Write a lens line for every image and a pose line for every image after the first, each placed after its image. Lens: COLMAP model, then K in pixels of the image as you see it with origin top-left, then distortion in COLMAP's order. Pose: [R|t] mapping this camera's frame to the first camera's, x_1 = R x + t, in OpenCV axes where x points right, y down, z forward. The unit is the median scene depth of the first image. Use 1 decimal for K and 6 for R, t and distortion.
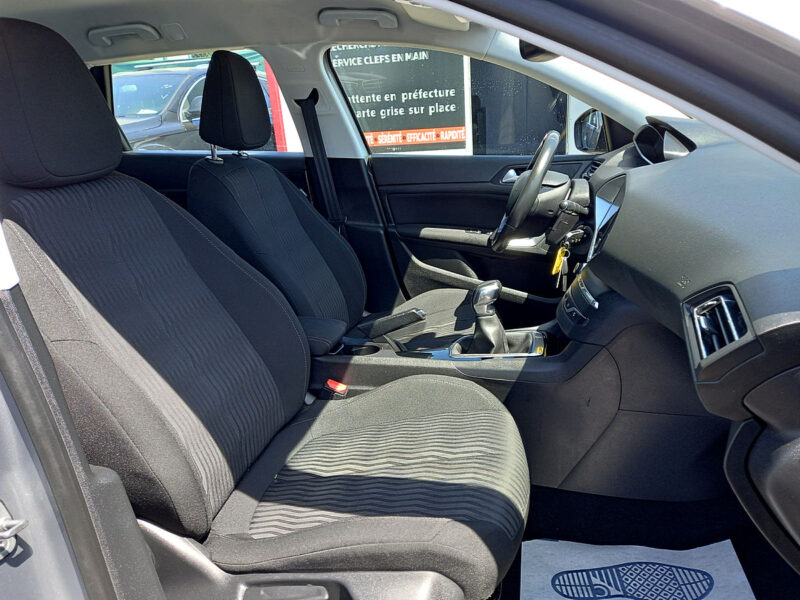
lens RADIAL K [[585.6, 0, 402.7], [0, 585.6, 296.7], [0, 0, 1]] dist [0.103961, -0.096171]
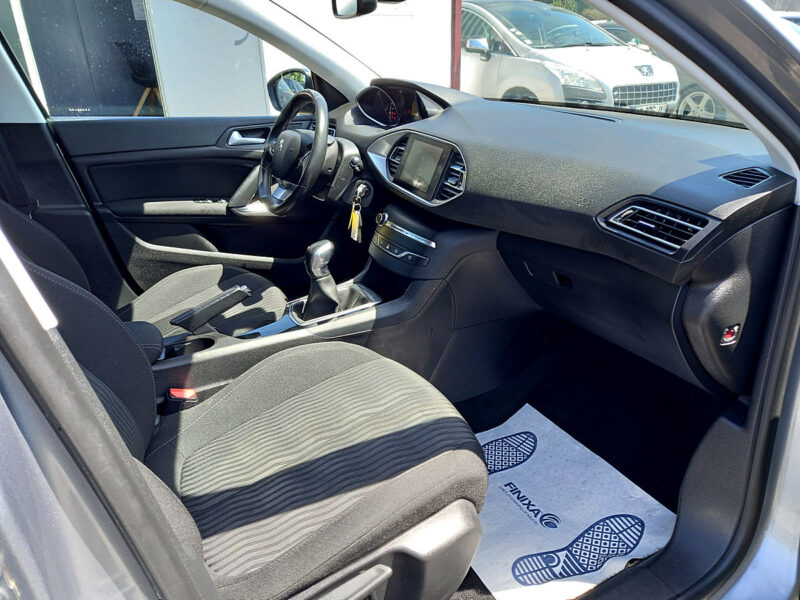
lens RADIAL K [[585.6, 0, 402.7], [0, 585.6, 296.7], [0, 0, 1]] dist [0.103961, -0.096171]
pose [[0.752776, -0.212258, 0.623117, -0.340293], [0.179607, 0.976900, 0.115790, -0.022682], [-0.633301, 0.024752, 0.773510, 0.123866]]
